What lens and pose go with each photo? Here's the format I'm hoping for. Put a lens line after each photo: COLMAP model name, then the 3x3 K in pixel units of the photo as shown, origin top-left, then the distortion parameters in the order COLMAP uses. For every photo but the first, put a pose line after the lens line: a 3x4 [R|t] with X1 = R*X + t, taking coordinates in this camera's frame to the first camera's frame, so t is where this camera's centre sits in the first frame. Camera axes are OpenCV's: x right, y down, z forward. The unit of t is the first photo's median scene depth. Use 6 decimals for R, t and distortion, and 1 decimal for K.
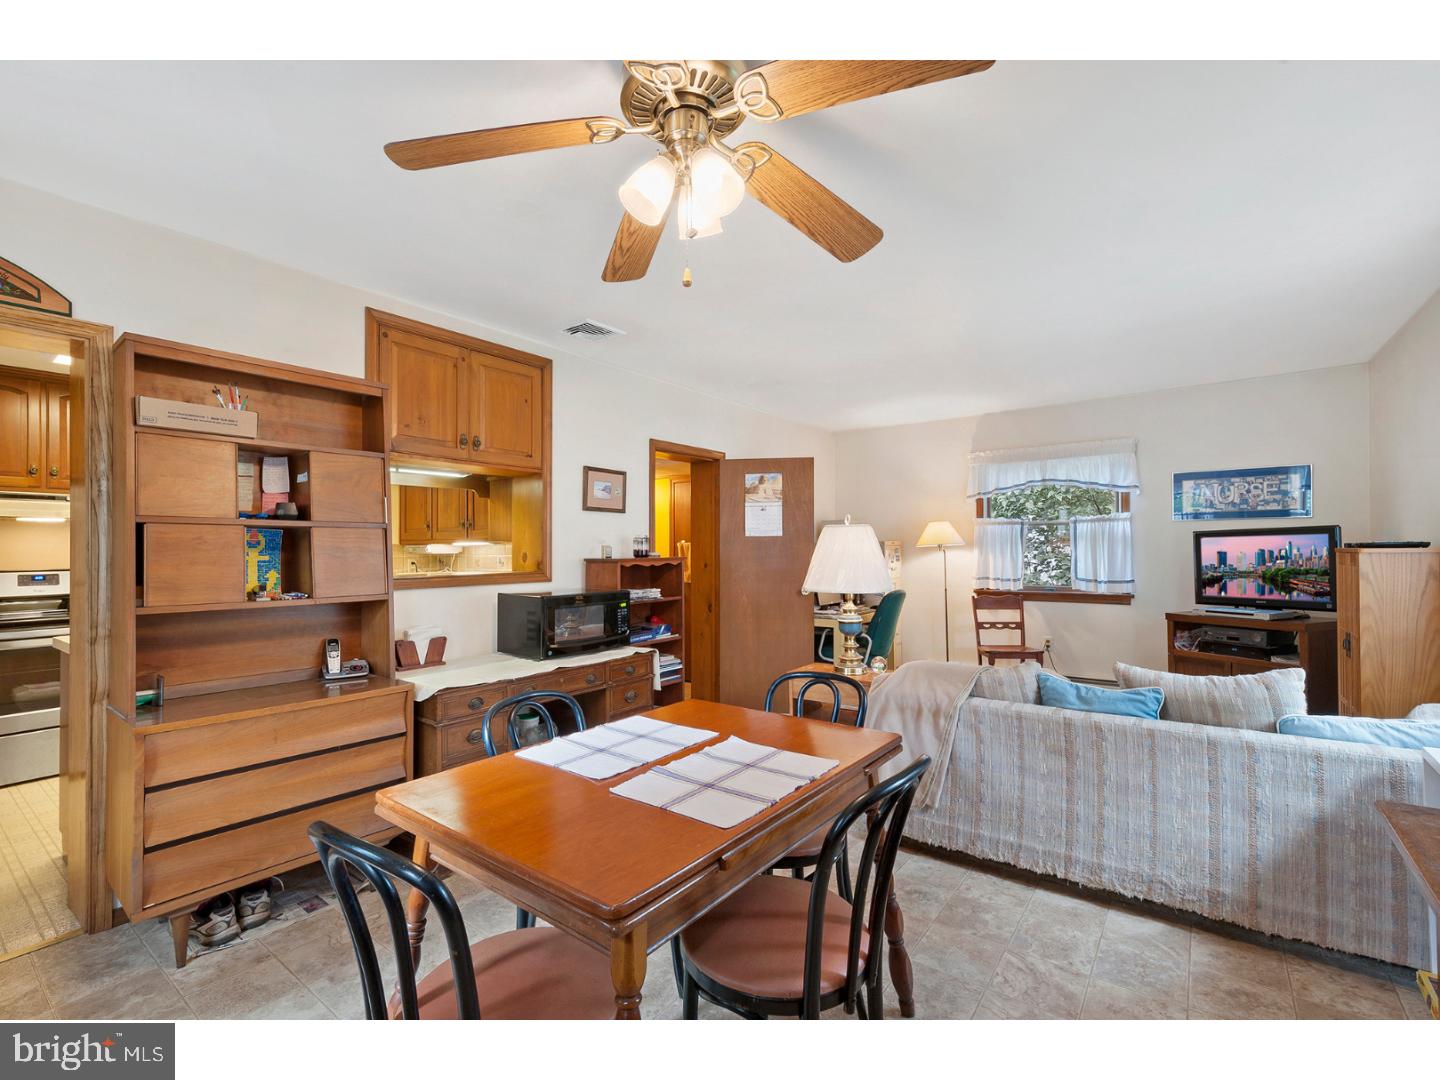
lens RADIAL K [[661.7, 0, 721.7], [0, 661.7, 546.7], [0, 0, 1]] dist [0.027356, 0.000264]
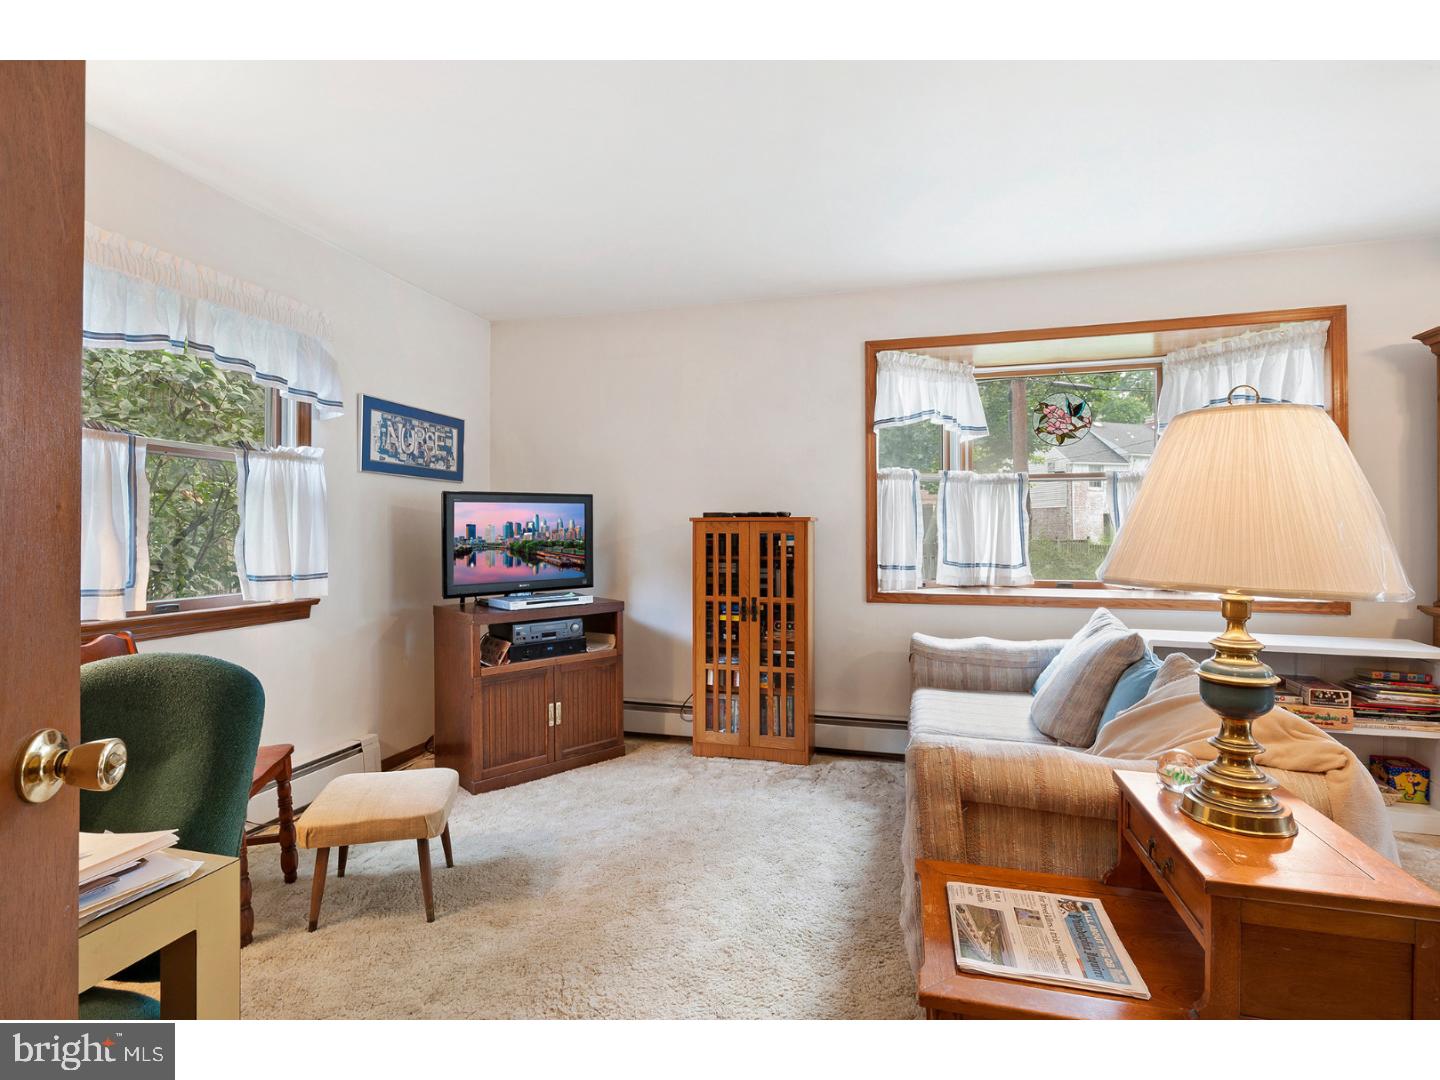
lens RADIAL K [[696.5, 0, 725.2], [0, 696.5, 533.3], [0, 0, 1]] dist [-0.000864, -0.001550]
pose [[-0.391567, 0.010996, 0.920084, -0.047050], [0.002894, 0.999938, -0.010719, 0.030104], [-0.920145, -0.001535, -0.391575, 1.112839]]
